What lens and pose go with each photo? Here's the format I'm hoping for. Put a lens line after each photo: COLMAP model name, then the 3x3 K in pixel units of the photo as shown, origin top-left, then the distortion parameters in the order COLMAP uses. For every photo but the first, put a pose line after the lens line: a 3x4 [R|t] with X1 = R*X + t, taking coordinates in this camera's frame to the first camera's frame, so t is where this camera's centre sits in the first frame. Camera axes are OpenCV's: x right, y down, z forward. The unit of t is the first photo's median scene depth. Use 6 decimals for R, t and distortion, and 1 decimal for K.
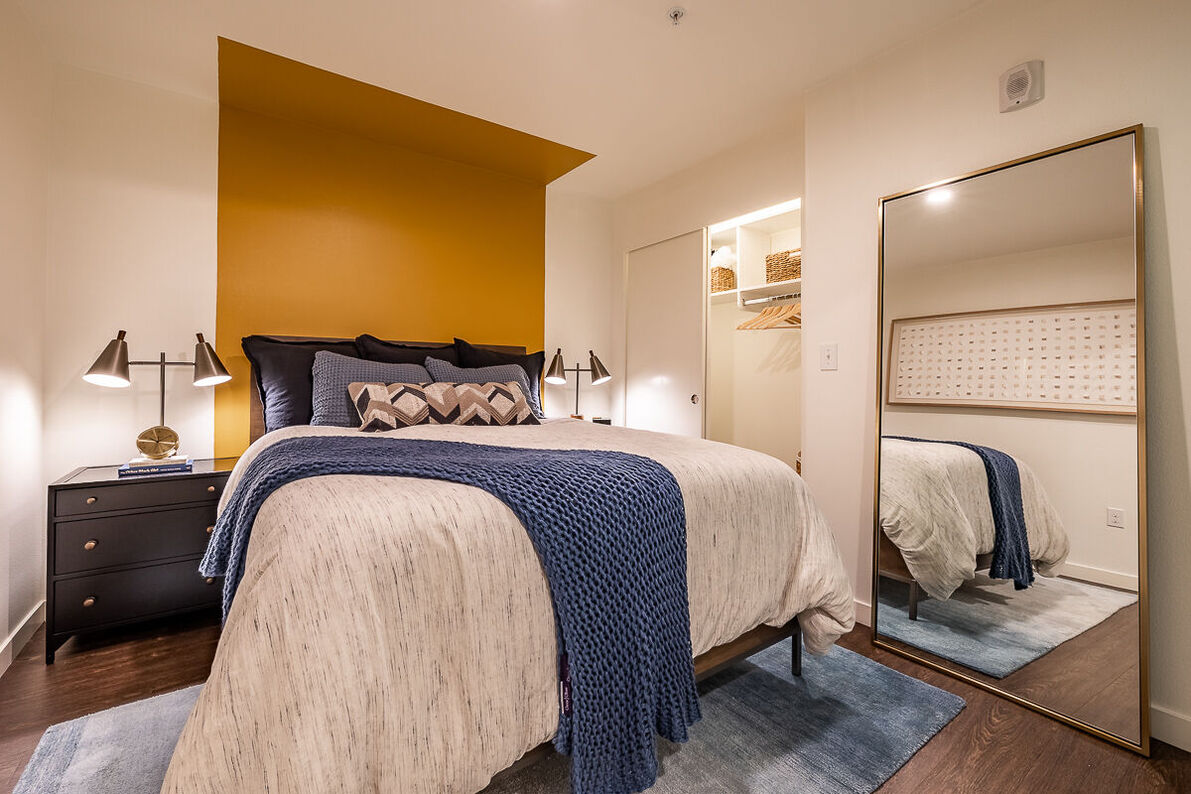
lens RADIAL K [[509.4, 0, 599.8], [0, 509.4, 379.2], [0, 0, 1]] dist [-0.011415, 0.001003]
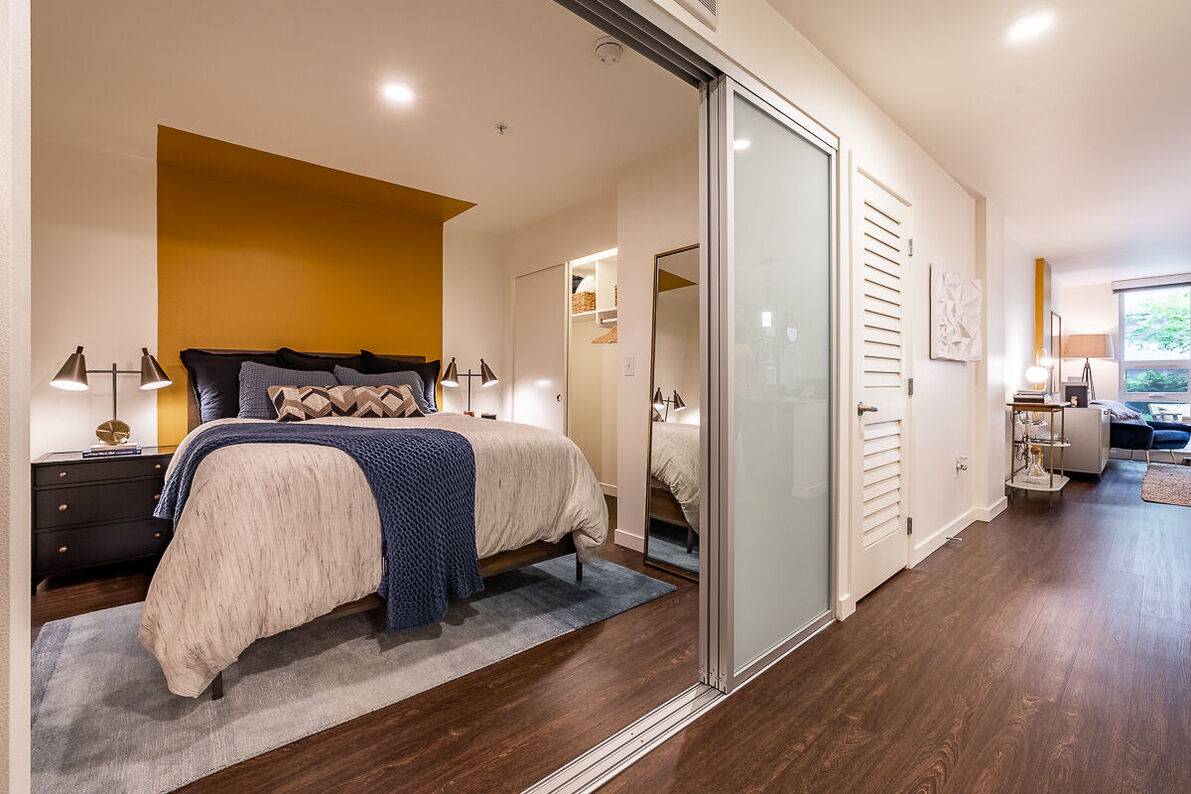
lens RADIAL K [[504.9, 0, 594.8], [0, 504.9, 388.4], [0, 0, 1]] dist [-0.014271, 0.004785]
pose [[0.996322, -0.004578, 0.085567, 0.246970], [0.003440, 0.999904, 0.013449, -0.001572], [-0.085621, -0.013105, 0.996242, -0.380572]]
